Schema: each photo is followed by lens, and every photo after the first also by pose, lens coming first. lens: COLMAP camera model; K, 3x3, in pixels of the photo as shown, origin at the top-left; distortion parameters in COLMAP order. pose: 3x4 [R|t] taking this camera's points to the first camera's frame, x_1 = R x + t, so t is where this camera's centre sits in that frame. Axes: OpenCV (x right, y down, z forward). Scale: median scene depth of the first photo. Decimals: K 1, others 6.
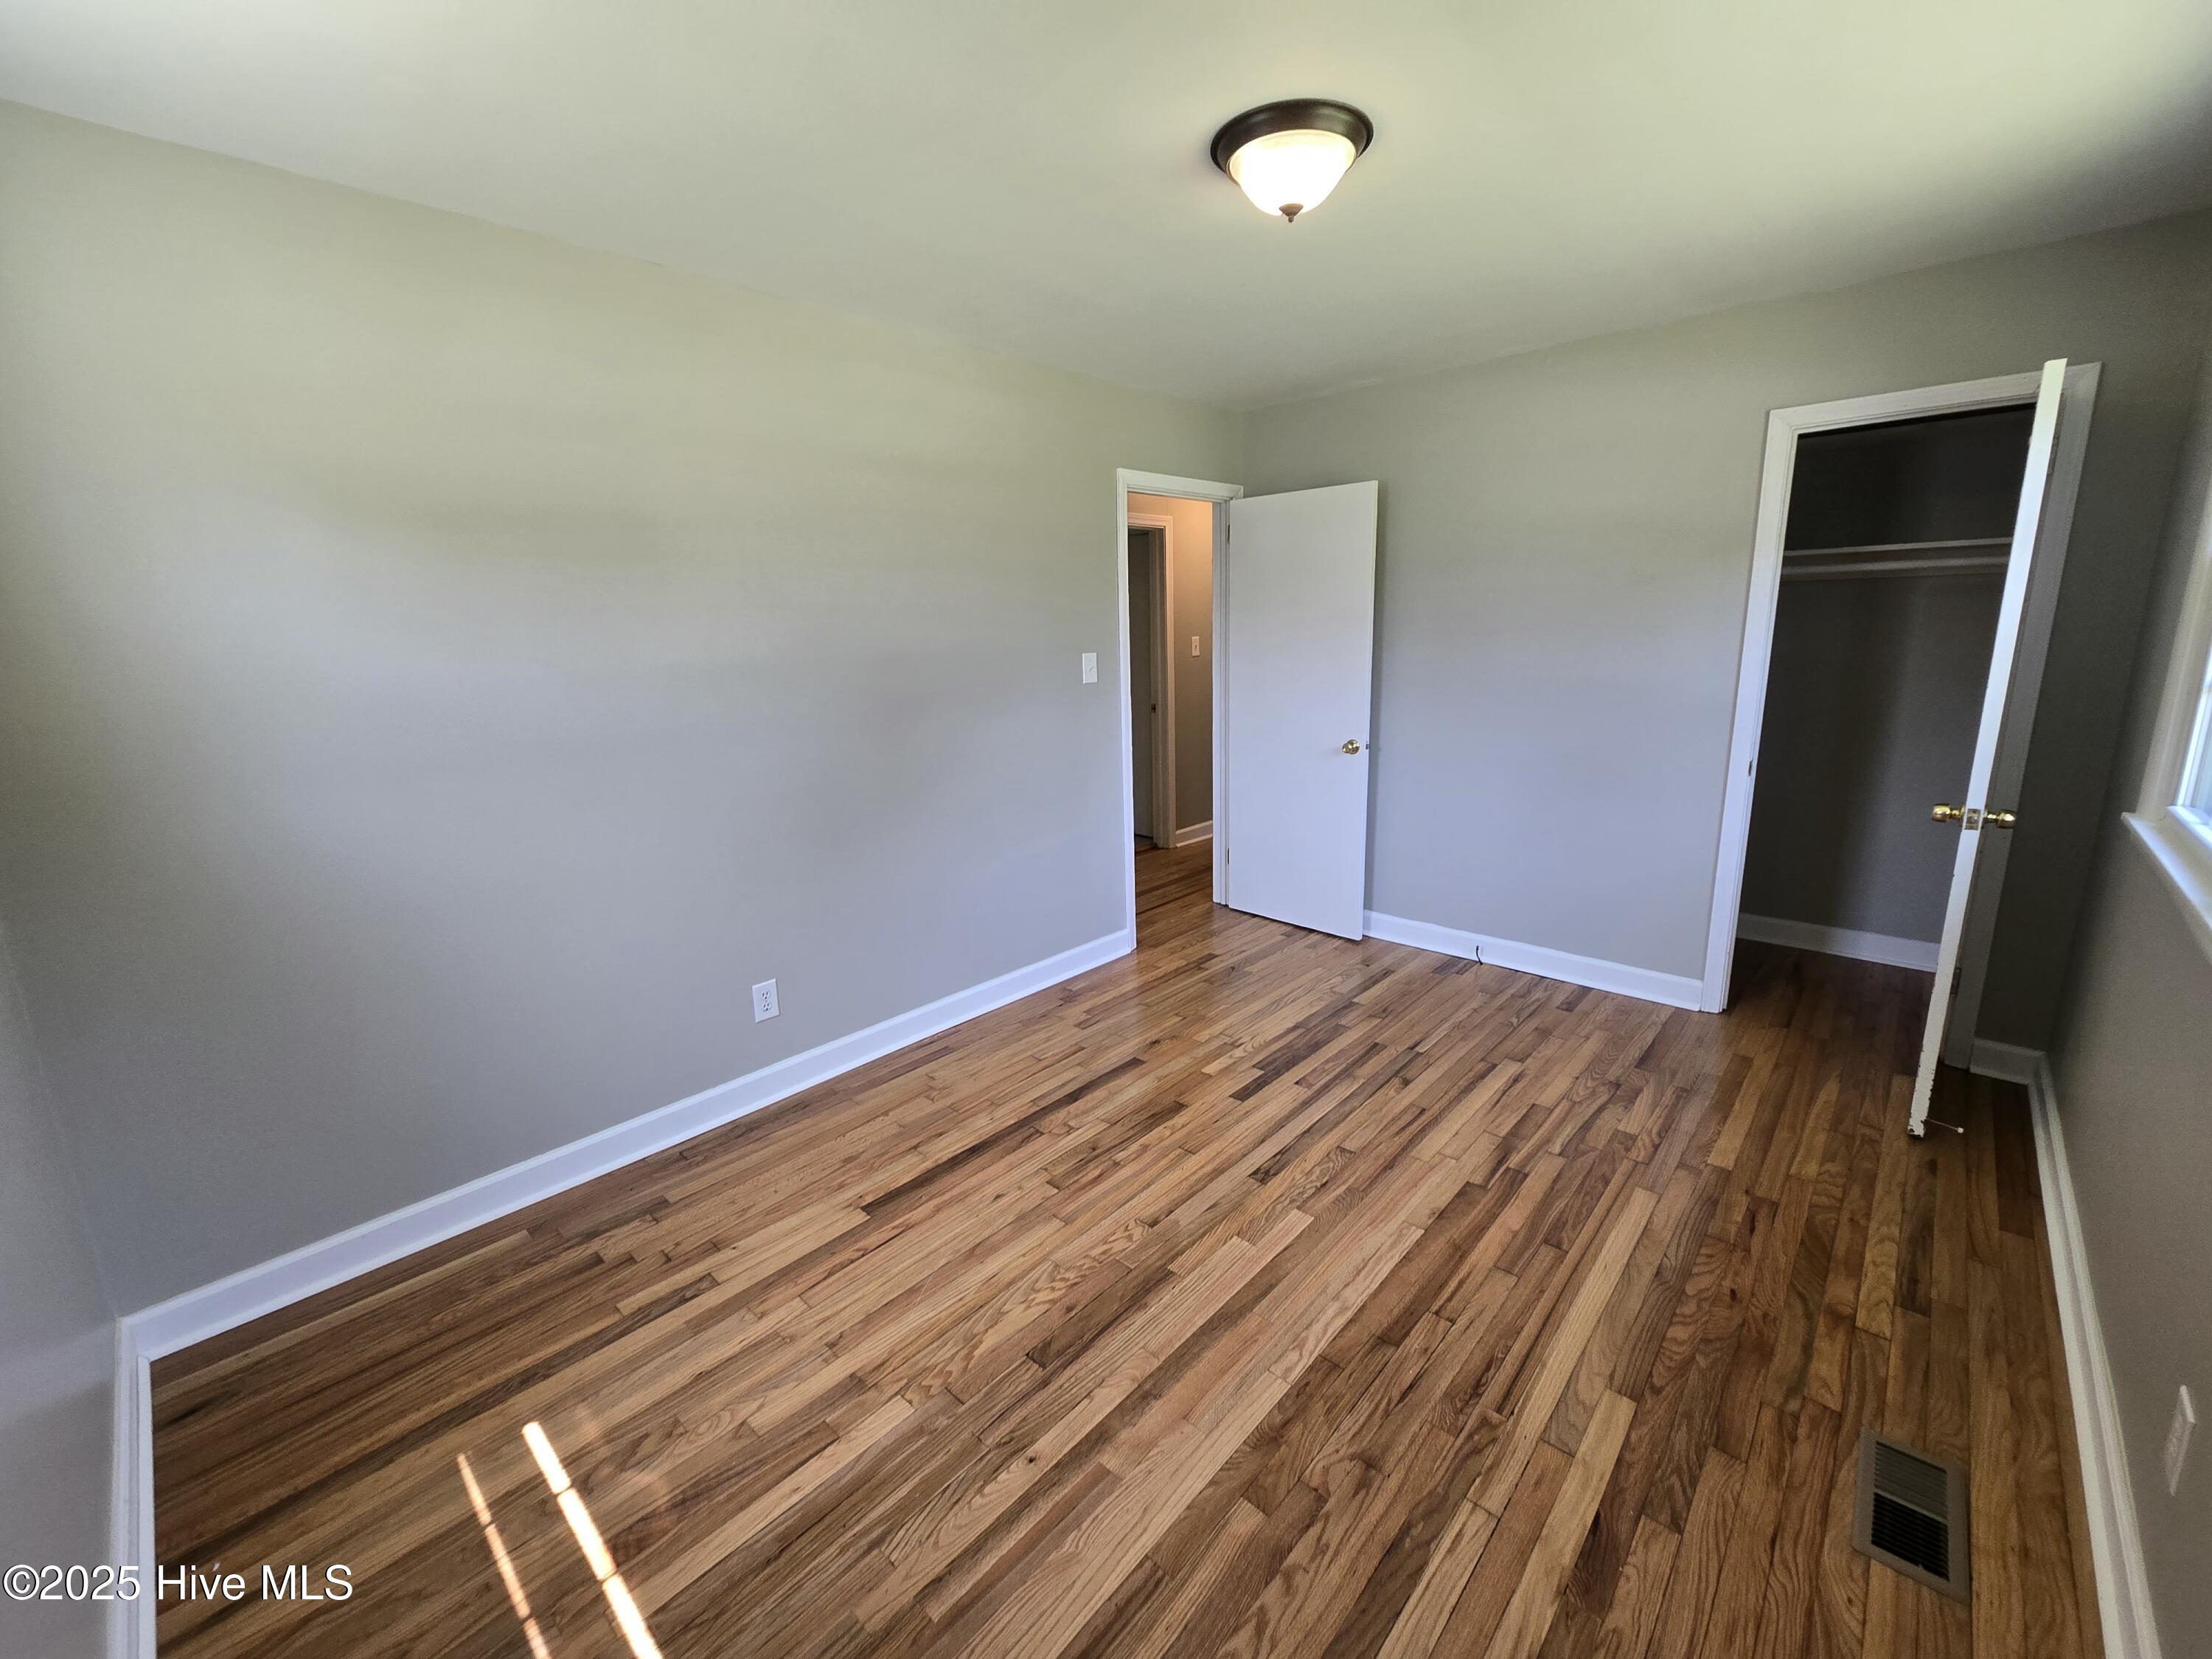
lens RADIAL K [[903.3, 0, 1113.5], [0, 903.3, 813.9], [0, 0, 1]] dist [-0.003194, 0.000559]
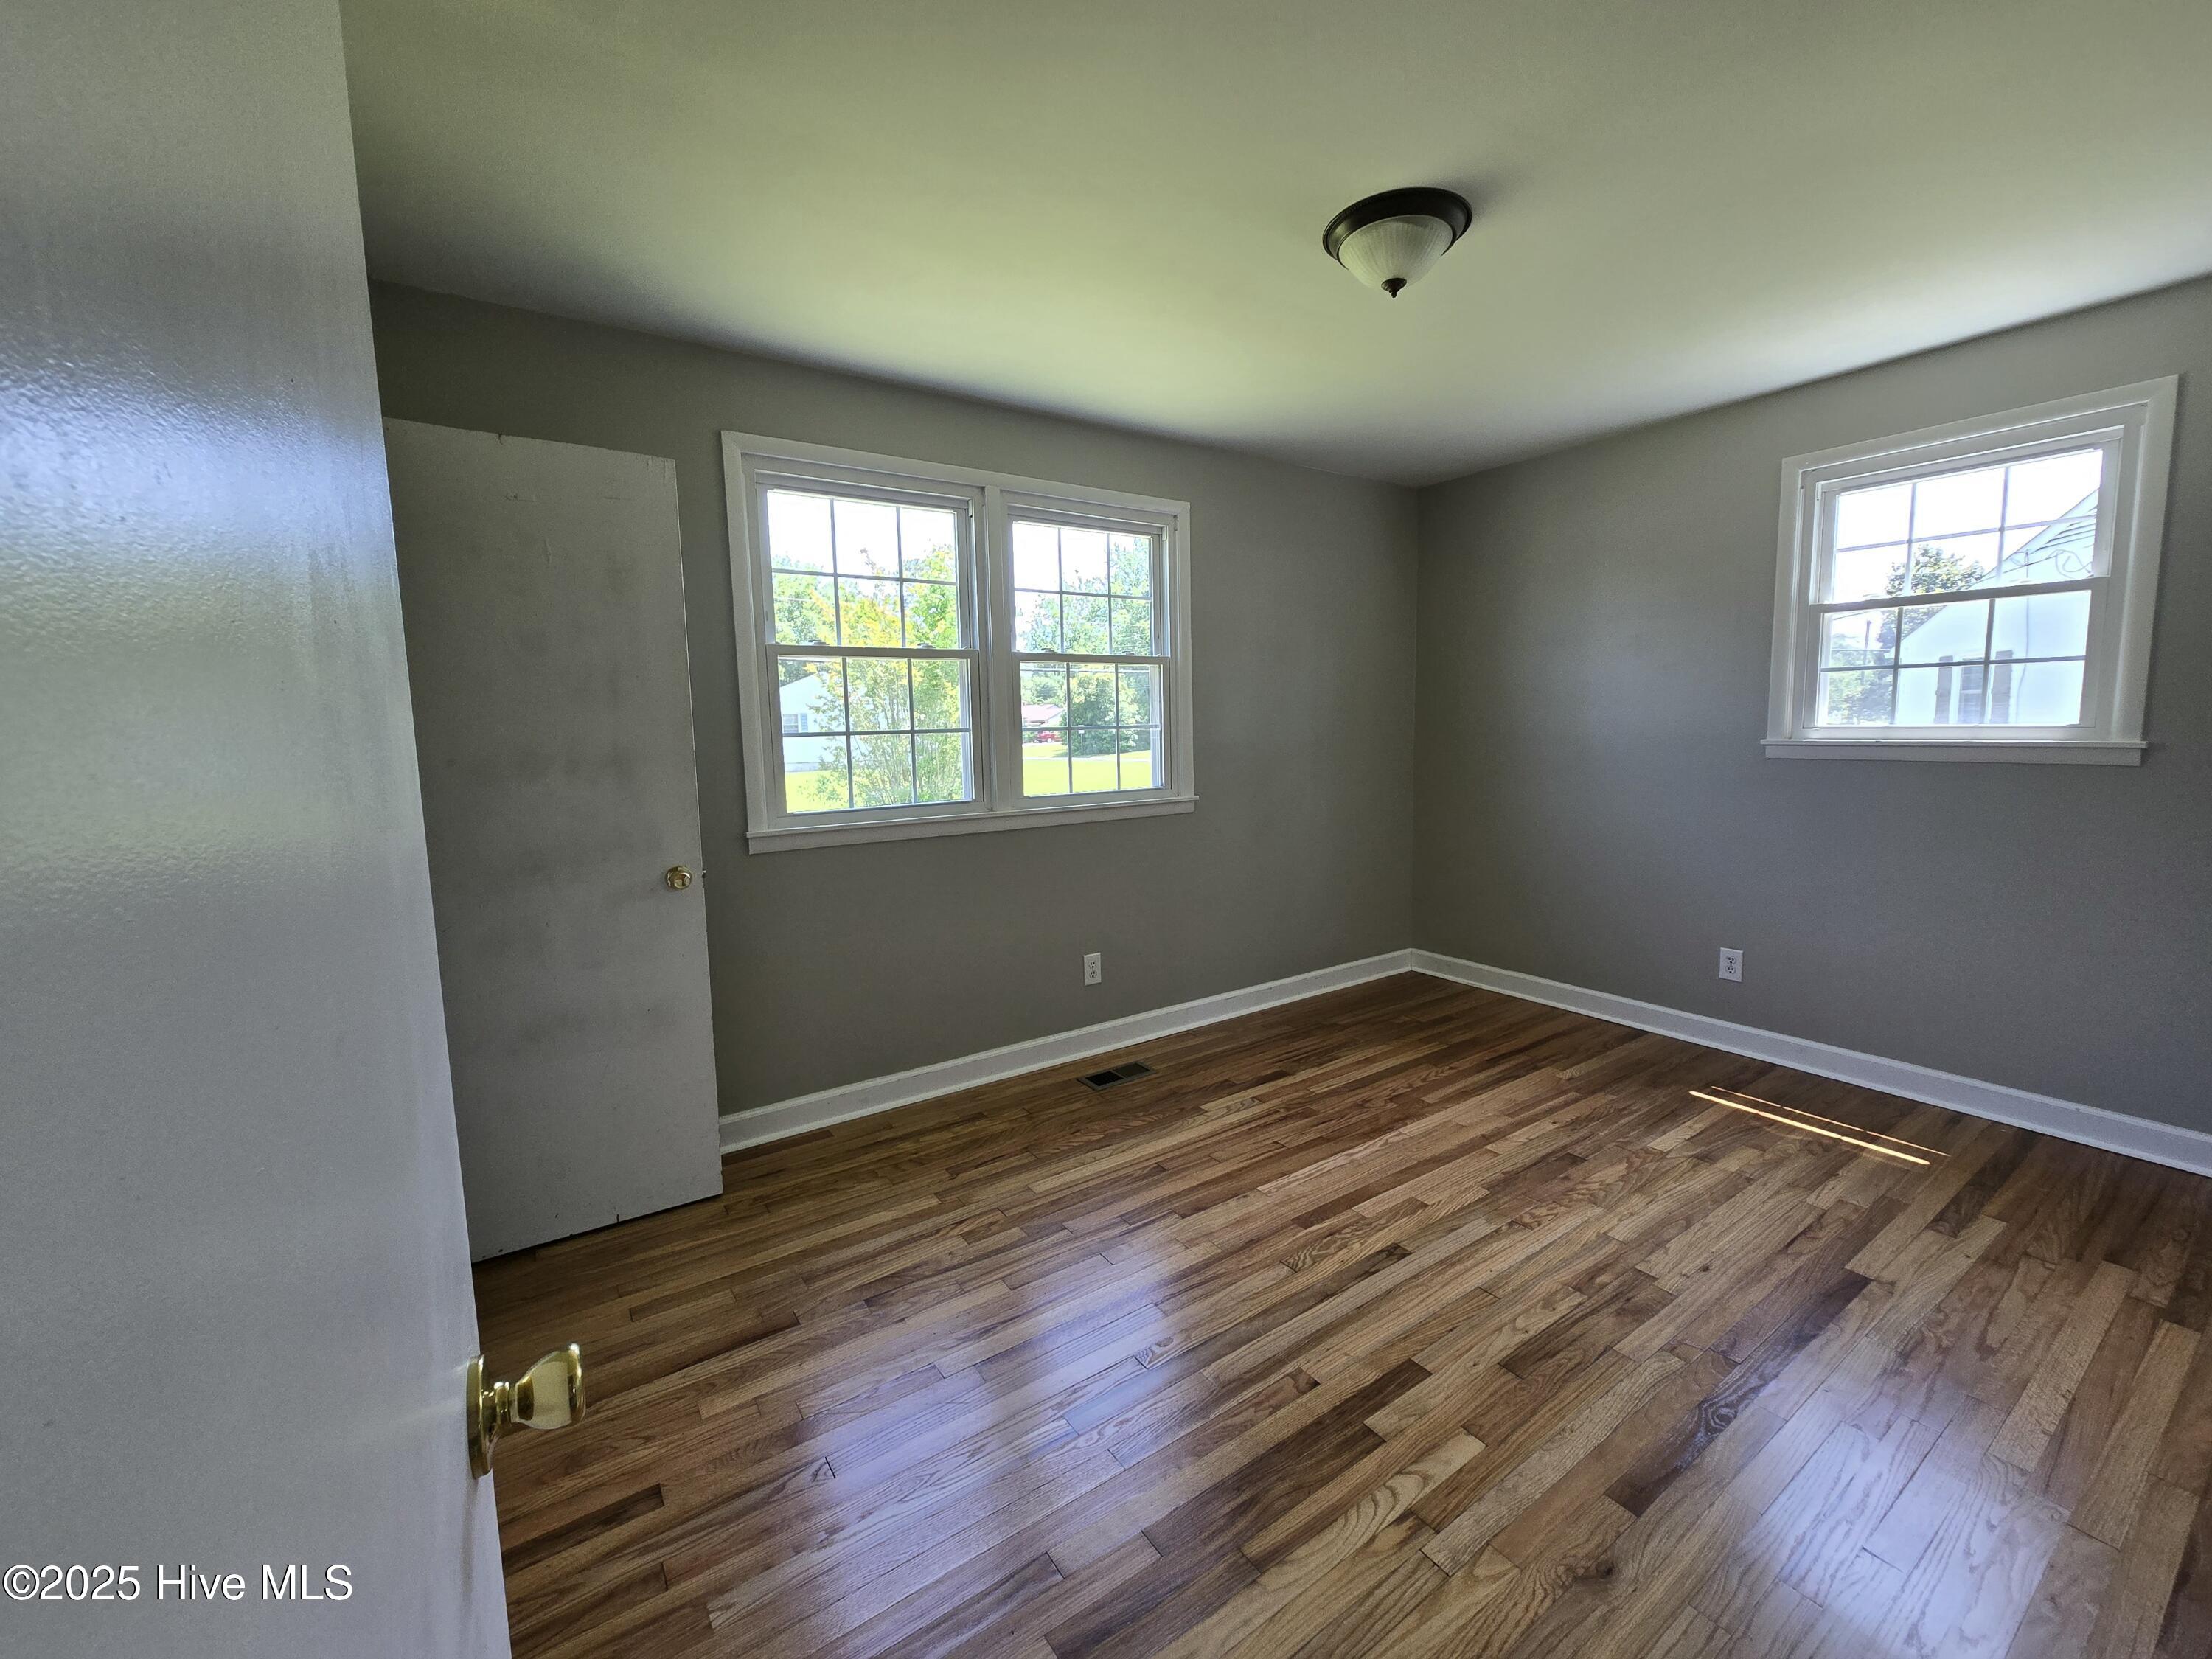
lens RADIAL K [[903.3, 0, 1113.5], [0, 903.3, 813.9], [0, 0, 1]] dist [-0.003194, 0.000559]
pose [[-0.973244, 0.021410, 0.228775, 0.250386], [0.090600, 0.950741, 0.296449, -0.353972], [-0.211159, 0.309245, -0.927243, 1.973423]]
